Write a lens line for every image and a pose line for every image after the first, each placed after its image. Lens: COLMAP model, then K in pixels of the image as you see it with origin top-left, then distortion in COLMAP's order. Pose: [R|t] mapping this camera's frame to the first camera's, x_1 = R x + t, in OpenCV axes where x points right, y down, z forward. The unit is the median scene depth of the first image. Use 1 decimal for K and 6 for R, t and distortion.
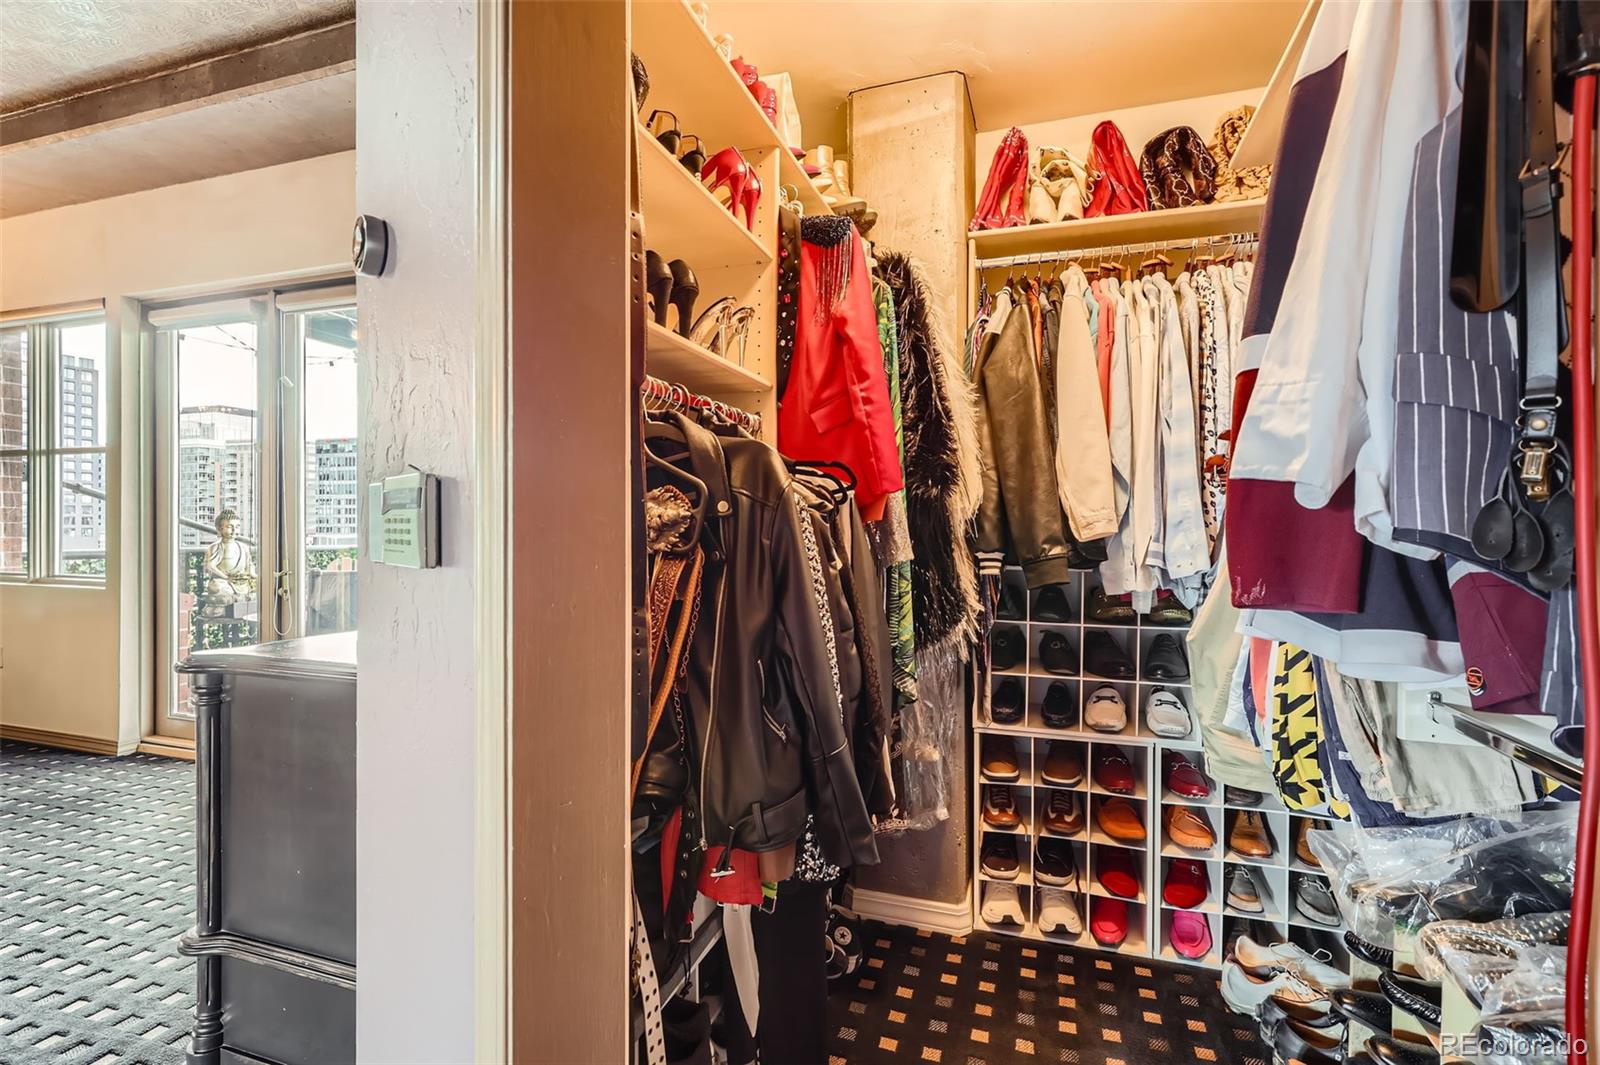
lens RADIAL K [[744.7, 0, 831.3], [0, 744.7, 526.8], [0, 0, 1]] dist [0.007032, -0.001938]
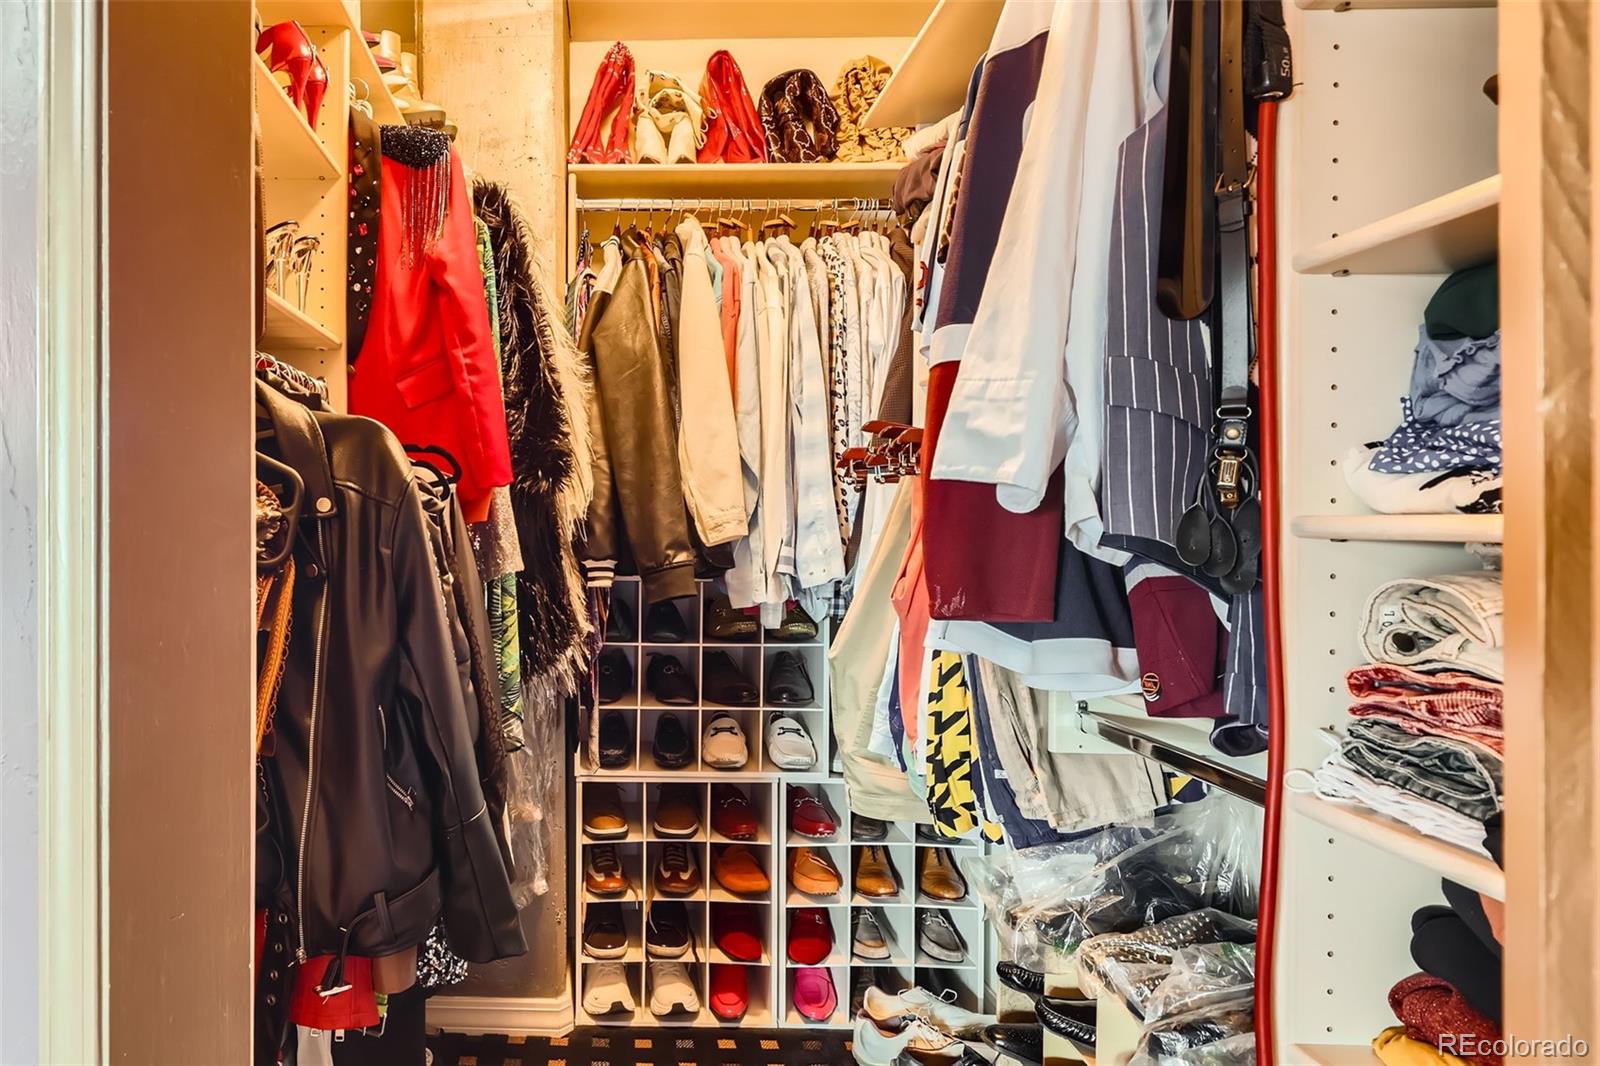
lens RADIAL K [[884.5, 0, 799.0], [0, 884.5, 532.7], [0, 0, 1]] dist [0.008509, -0.002755]
pose [[0.958494, 0.000264, 0.285114, 0.132228], [0.000103, 0.999999, -0.001270, 0.005268], [-0.285114, 0.001247, 0.958493, 0.007254]]
